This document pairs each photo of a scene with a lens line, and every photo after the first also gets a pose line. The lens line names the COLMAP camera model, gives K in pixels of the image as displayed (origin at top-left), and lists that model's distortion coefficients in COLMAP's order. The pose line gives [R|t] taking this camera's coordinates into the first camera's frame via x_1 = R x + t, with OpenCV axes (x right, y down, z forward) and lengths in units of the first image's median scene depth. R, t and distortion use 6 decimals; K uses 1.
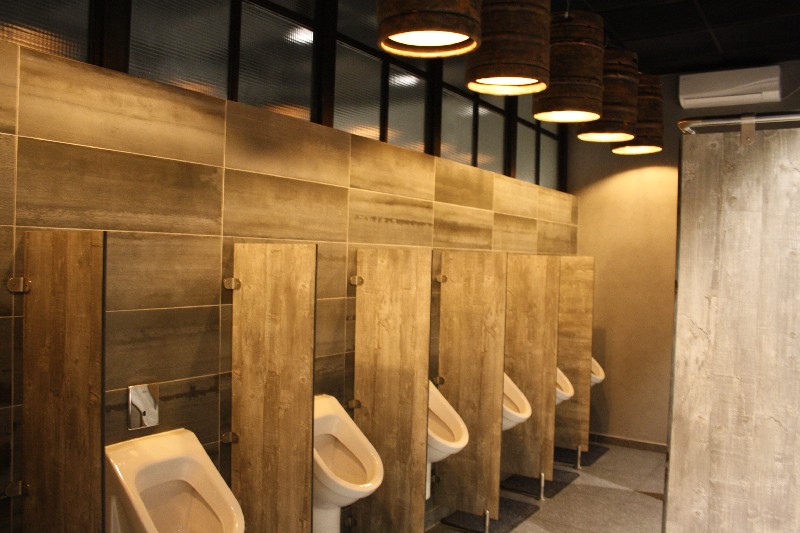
lens RADIAL K [[660.0, 0, 400.3], [0, 660.0, 264.1], [0, 0, 1]] dist [-0.157123, 0.119166]
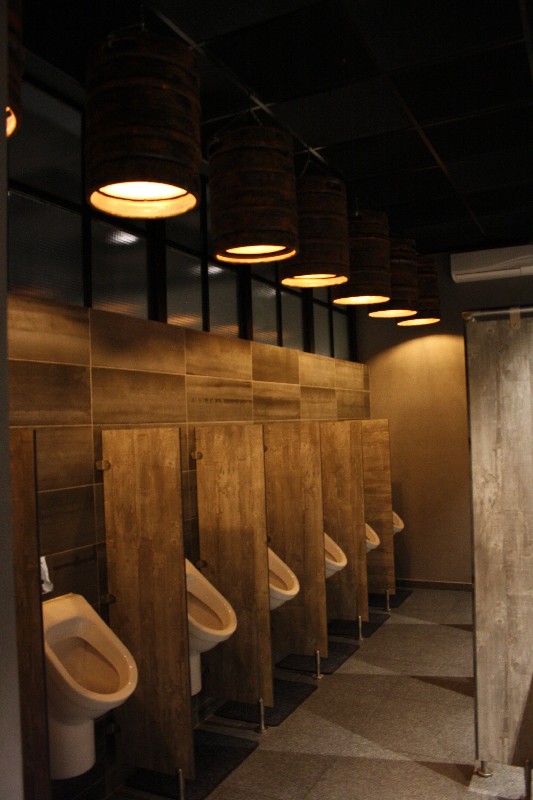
lens RADIAL K [[665.6, 0, 266.5], [0, 665.6, 400.0], [0, 0, 1]] dist [-0.157781, 0.126551]
pose [[0.989508, -0.057345, 0.132607, -0.097025], [0.063564, 0.997045, -0.043147, -0.013882], [-0.129741, 0.051124, 0.990229, -0.168352]]
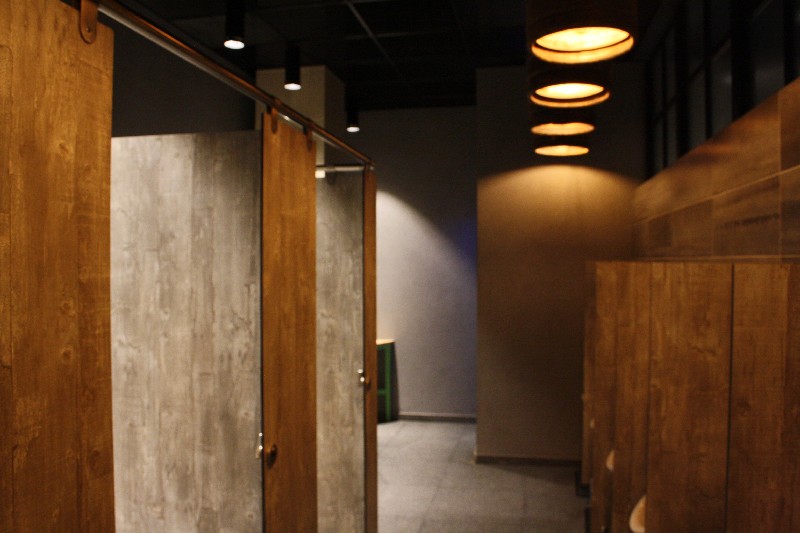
lens RADIAL K [[665.6, 0, 400.1], [0, 665.6, 264.4], [0, 0, 1]] dist [-0.157781, 0.126551]
pose [[-0.923063, -0.027754, -0.383645, 0.680296], [-0.032517, 0.999454, 0.005932, -0.014362], [0.383271, 0.017951, -0.923461, 1.706737]]
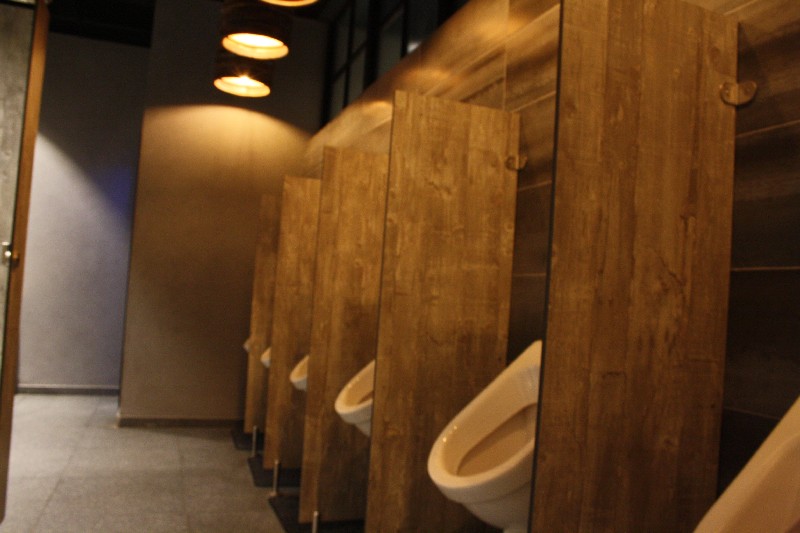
lens RADIAL K [[660.0, 0, 400.3], [0, 660.0, 264.1], [0, 0, 1]] dist [-0.157123, 0.119166]
pose [[-0.576955, -0.107195, -0.809711, 0.676462], [-0.089331, 0.993685, -0.067899, 0.184452], [0.811876, 0.033157, -0.582887, 1.569258]]
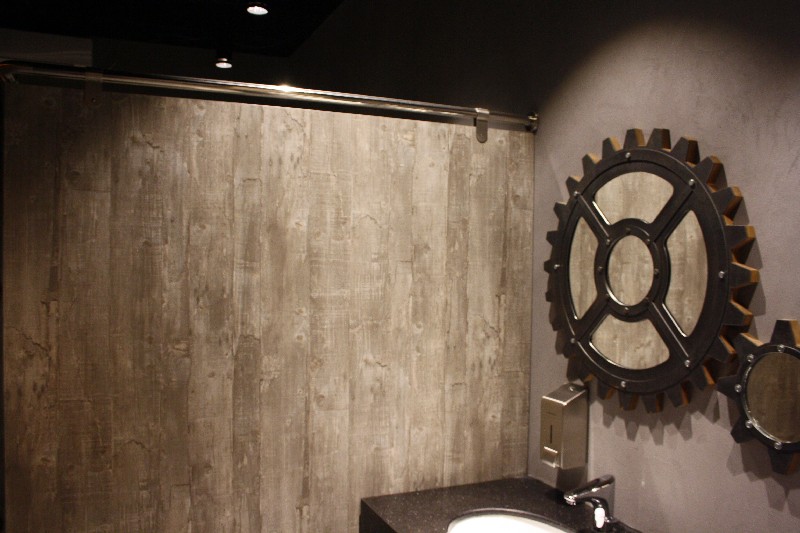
lens RADIAL K [[665.6, 0, 400.1], [0, 665.6, 264.4], [0, 0, 1]] dist [-0.157781, 0.126551]
pose [[0.525981, -0.037792, 0.849656, 0.039617], [0.014752, 0.999267, 0.035314, -0.010000], [-0.850368, -0.006040, 0.526153, 0.169936]]
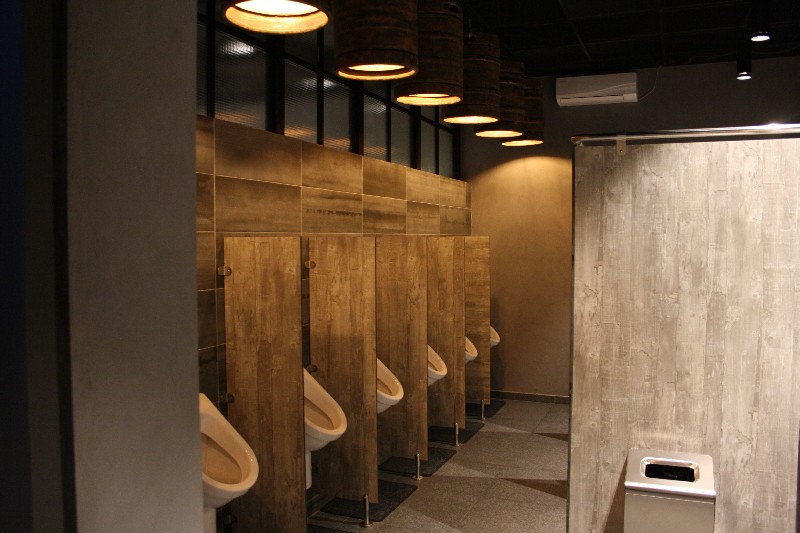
lens RADIAL K [[665.6, 0, 400.1], [0, 665.6, 264.4], [0, 0, 1]] dist [-0.157781, 0.126551]
pose [[0.980933, -0.038692, 0.190454, -0.140025], [0.032996, 0.998911, 0.032988, -0.009658], [-0.191523, -0.026075, 0.981142, -0.211663]]
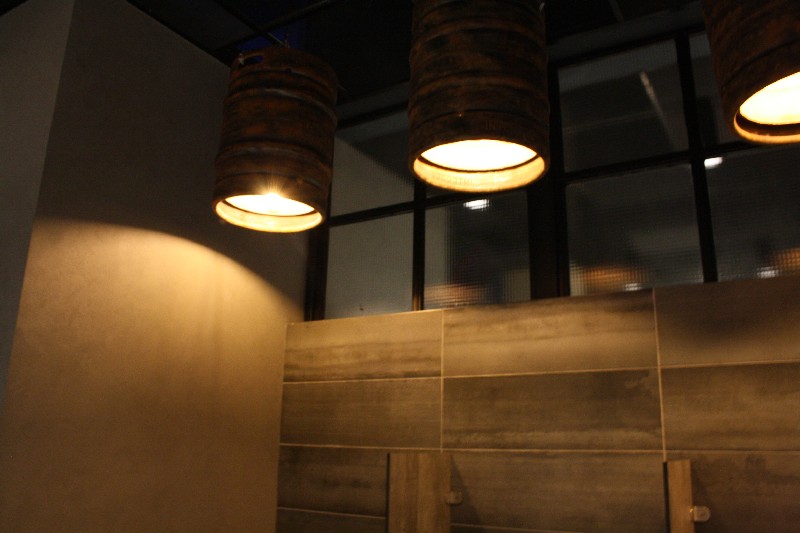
lens RADIAL K [[660.0, 0, 400.3], [0, 660.0, 264.1], [0, 0, 1]] dist [-0.157123, 0.119166]
pose [[0.058531, -0.291374, -0.954817, 0.442047], [-0.033589, 0.955340, -0.293593, -0.016948], [0.997720, 0.049256, 0.046130, 0.506895]]
